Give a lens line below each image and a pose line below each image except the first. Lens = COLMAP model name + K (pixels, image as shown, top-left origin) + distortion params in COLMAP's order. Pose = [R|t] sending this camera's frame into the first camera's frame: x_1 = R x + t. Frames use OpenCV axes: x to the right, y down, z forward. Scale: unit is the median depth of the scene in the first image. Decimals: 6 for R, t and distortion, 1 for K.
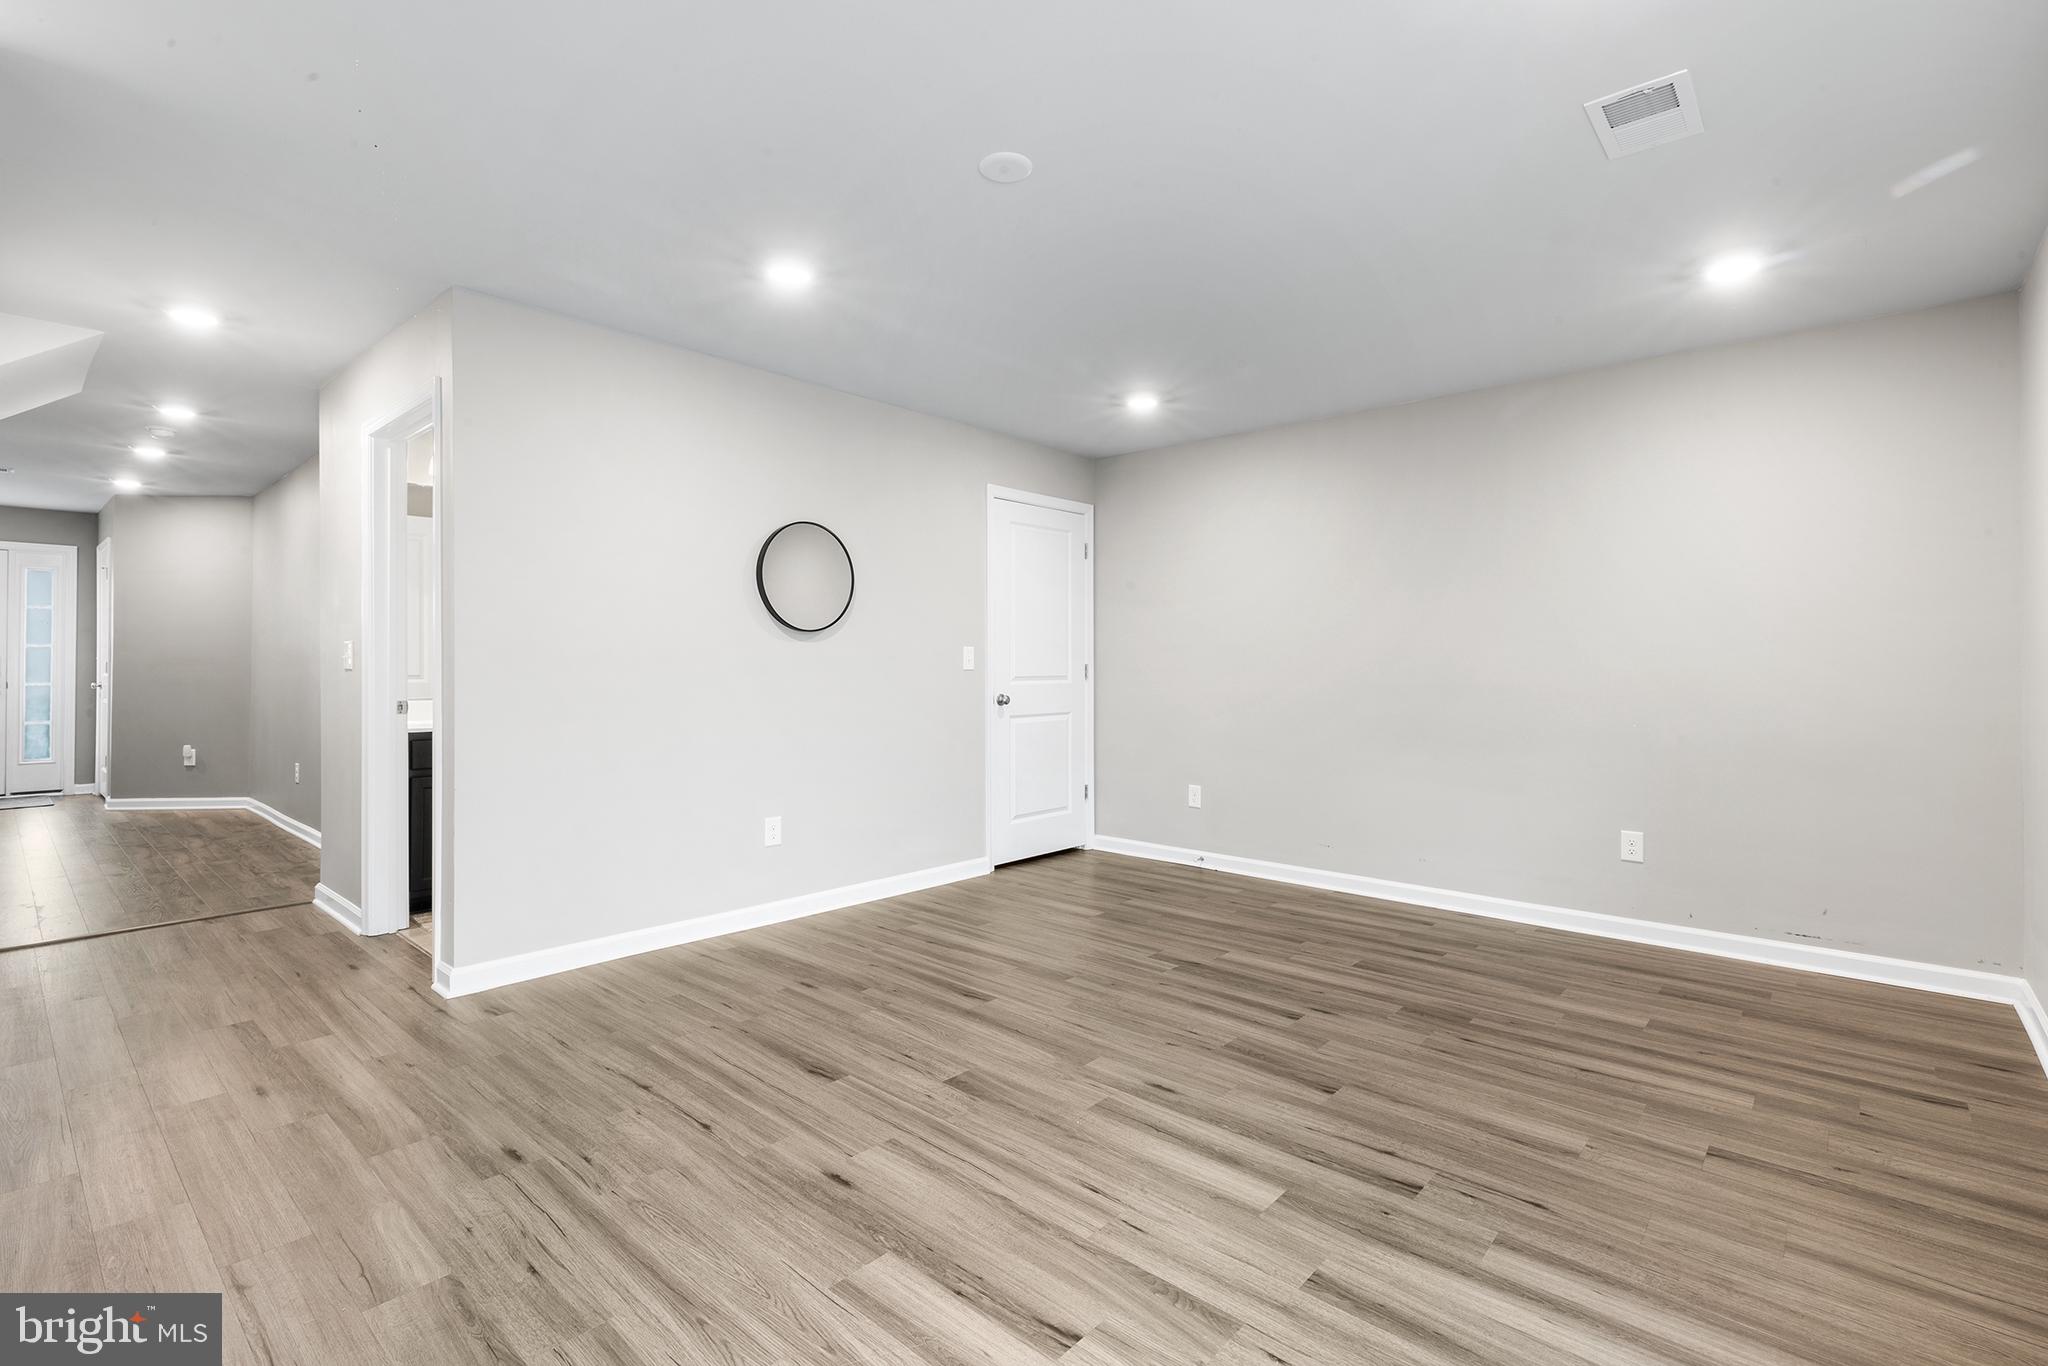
lens RADIAL K [[937.4, 0, 1020.6], [0, 937.4, 678.5], [0, 0, 1]] dist [-0.005646, 0.001014]
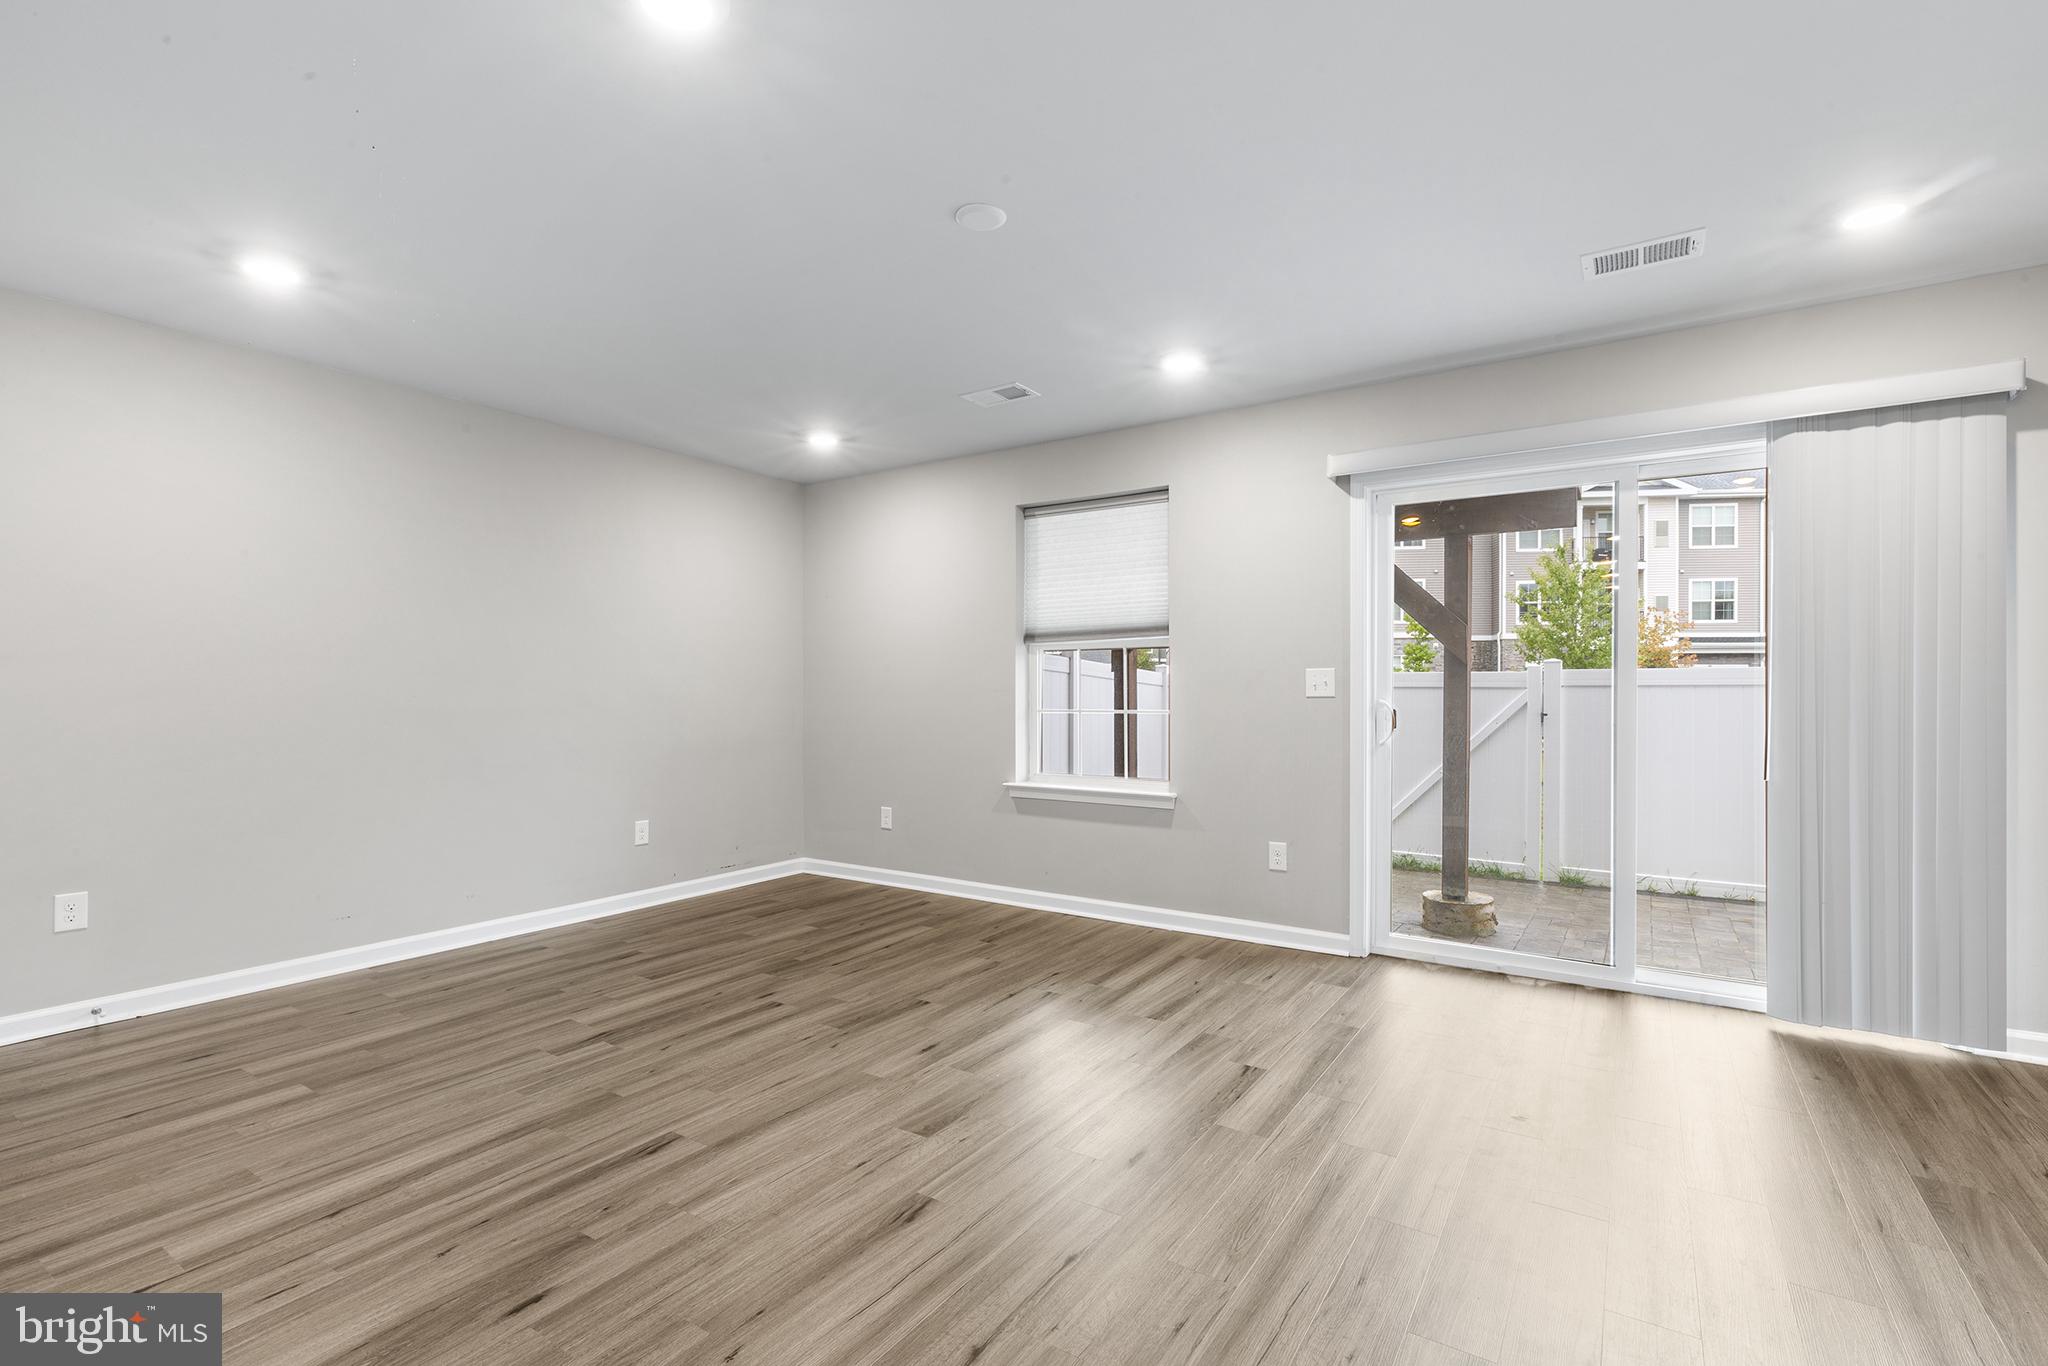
lens RADIAL K [[937.4, 0, 1024.9], [0, 937.4, 689.7], [0, 0, 1]] dist [-0.005646, 0.001014]
pose [[-0.146601, -0.004692, 0.989185, -0.860514], [0.015320, 0.999858, 0.007013, -0.016329], [-0.989077, 0.016182, -0.146509, 0.875579]]
